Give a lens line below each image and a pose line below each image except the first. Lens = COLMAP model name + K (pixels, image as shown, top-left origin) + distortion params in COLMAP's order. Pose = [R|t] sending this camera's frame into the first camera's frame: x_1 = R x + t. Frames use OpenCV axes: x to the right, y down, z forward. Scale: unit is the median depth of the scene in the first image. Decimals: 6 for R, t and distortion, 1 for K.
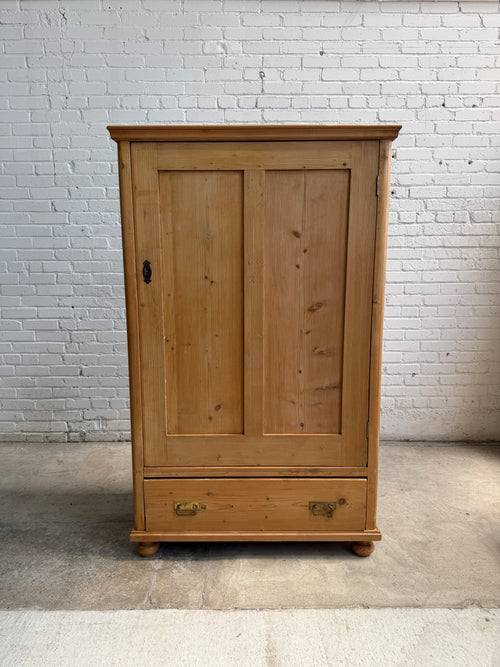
lens RADIAL K [[490.6, 0, 251.8], [0, 490.6, 331.9], [0, 0, 1]] dist [0.019135, -0.028399]
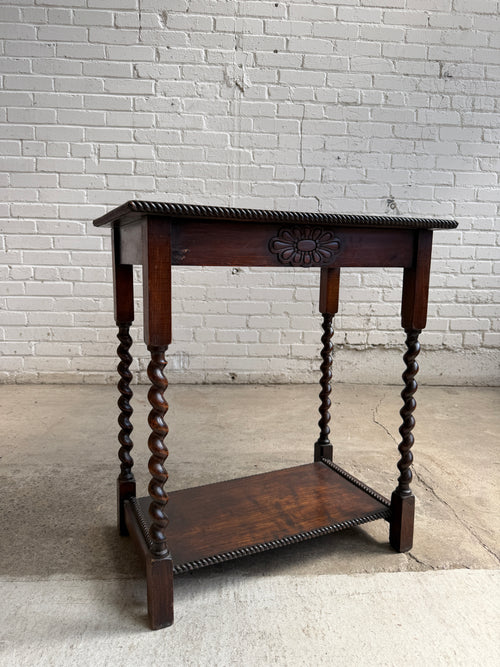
lens RADIAL K [[490.6, 0, 244.2], [0, 490.6, 329.0], [0, 0, 1]] dist [0.019135, -0.028399]
pose [[0.997672, 0.015330, 0.066447, -0.282527], [-0.014103, 0.999722, -0.018898, 0.162706], [-0.066718, 0.017917, 0.997611, 0.230705]]
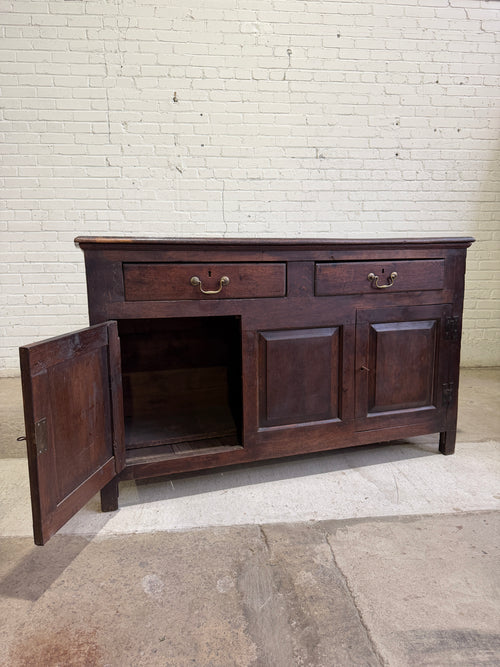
lens RADIAL K [[490.6, 0, 250.8], [0, 490.6, 332.8], [0, 0, 1]] dist [0.019135, -0.028399]
pose [[0.996534, -0.014757, 0.081865, -0.174261], [0.016011, 0.999764, -0.014685, 0.164876], [-0.081629, 0.015945, 0.996535, -0.157687]]
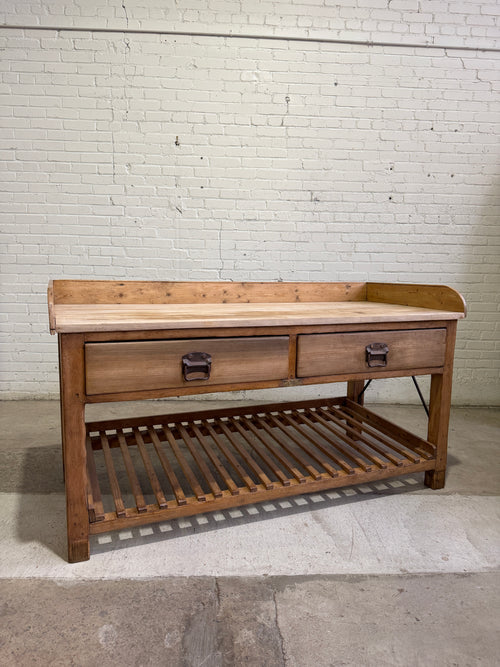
lens RADIAL K [[490.6, 0, 247.7], [0, 490.6, 333.9], [0, 0, 1]] dist [0.019135, -0.028399]
pose [[0.998957, 0.019468, 0.041299, -0.115610], [-0.018667, 0.999632, -0.019701, 0.088455], [-0.041668, 0.018909, 0.998953, -0.210362]]
